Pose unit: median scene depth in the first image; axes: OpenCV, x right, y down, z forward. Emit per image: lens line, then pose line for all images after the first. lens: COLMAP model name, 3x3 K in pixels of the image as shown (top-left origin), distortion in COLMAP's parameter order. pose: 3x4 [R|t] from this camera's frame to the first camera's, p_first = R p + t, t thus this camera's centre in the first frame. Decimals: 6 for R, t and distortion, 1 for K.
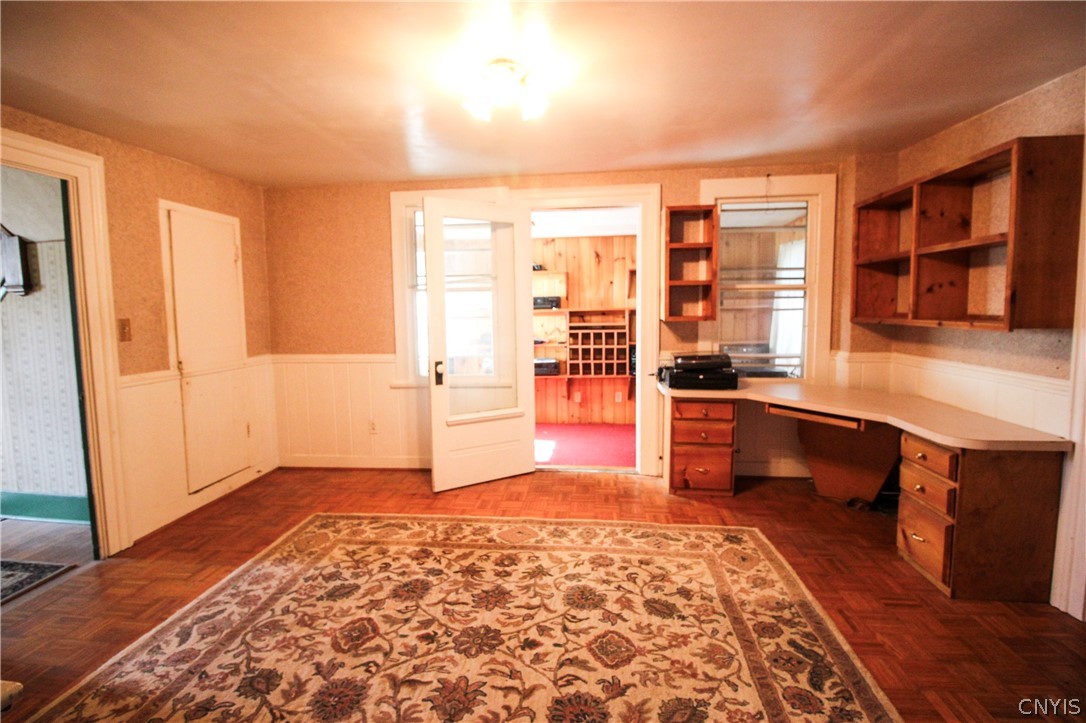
lens RADIAL K [[502.9, 0, 538.2], [0, 502.9, 357.0], [0, 0, 1]] dist [-0.005729, -0.007775]
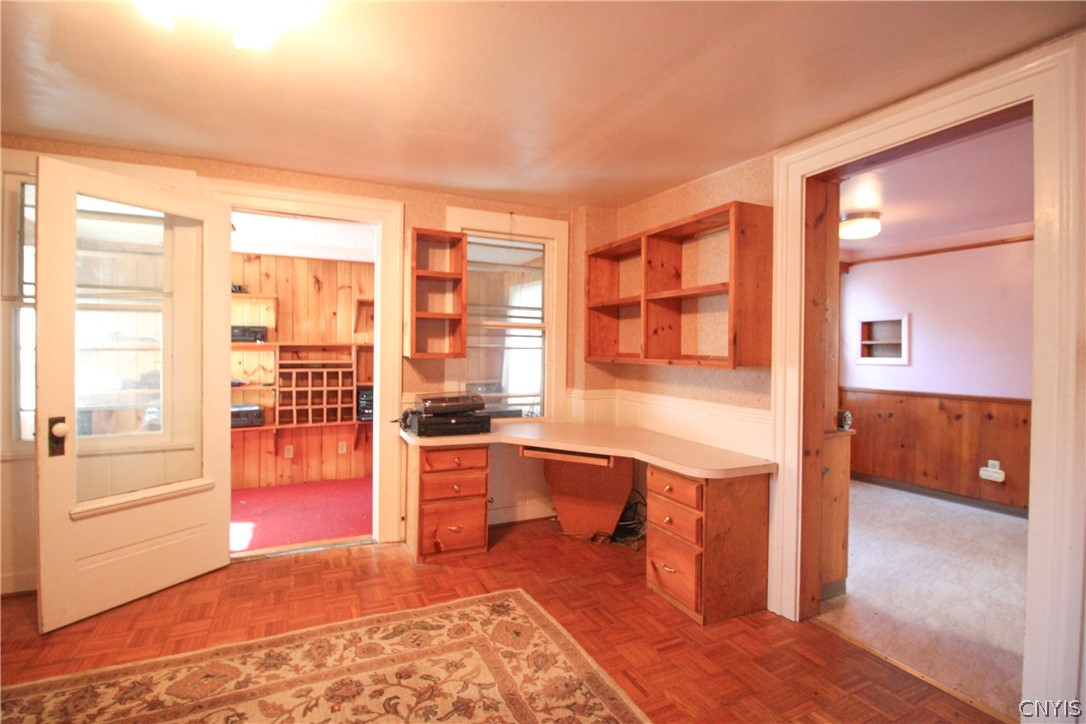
lens RADIAL K [[502.9, 0, 538.0], [0, 502.9, 353.7], [0, 0, 1]] dist [-0.005729, -0.007775]
pose [[0.849797, 0.017407, 0.526823, -0.021202], [0.027547, 0.996622, -0.077365, -0.008164], [-0.526390, 0.080257, 0.846447, 0.203997]]
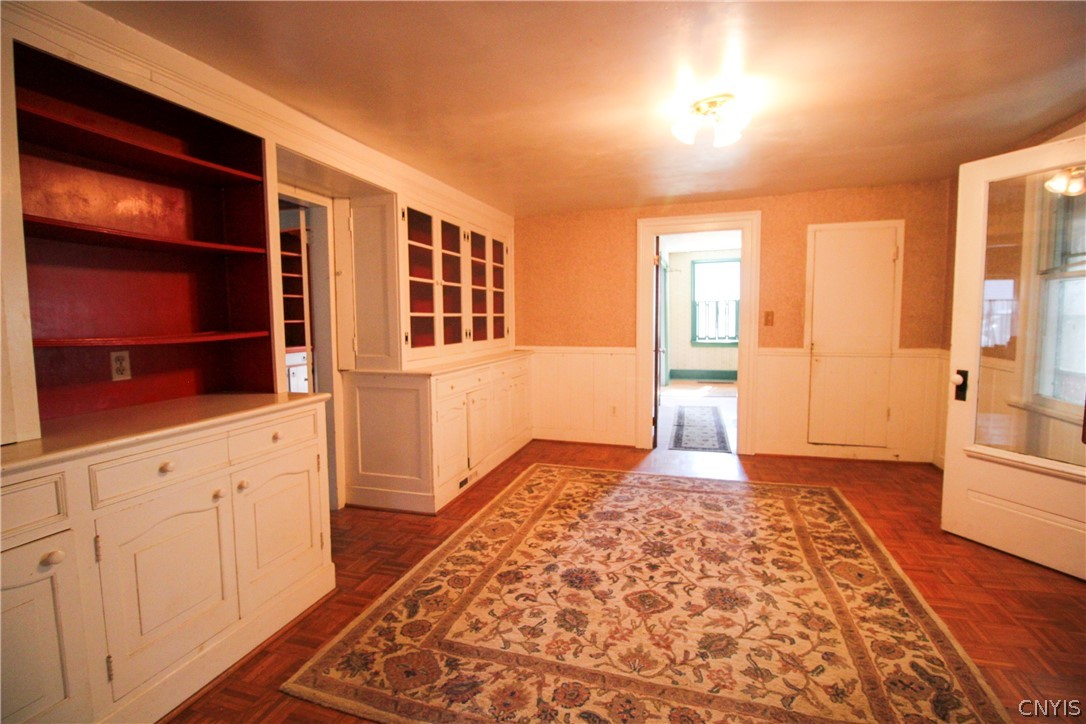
lens RADIAL K [[502.9, 0, 547.7], [0, 502.9, 357.2], [0, 0, 1]] dist [-0.005729, -0.007775]
pose [[-0.172753, 0.102697, -0.979597, 0.884110], [-0.081271, 0.989672, 0.118085, -0.067353], [0.981607, 0.100013, -0.162622, 0.631322]]
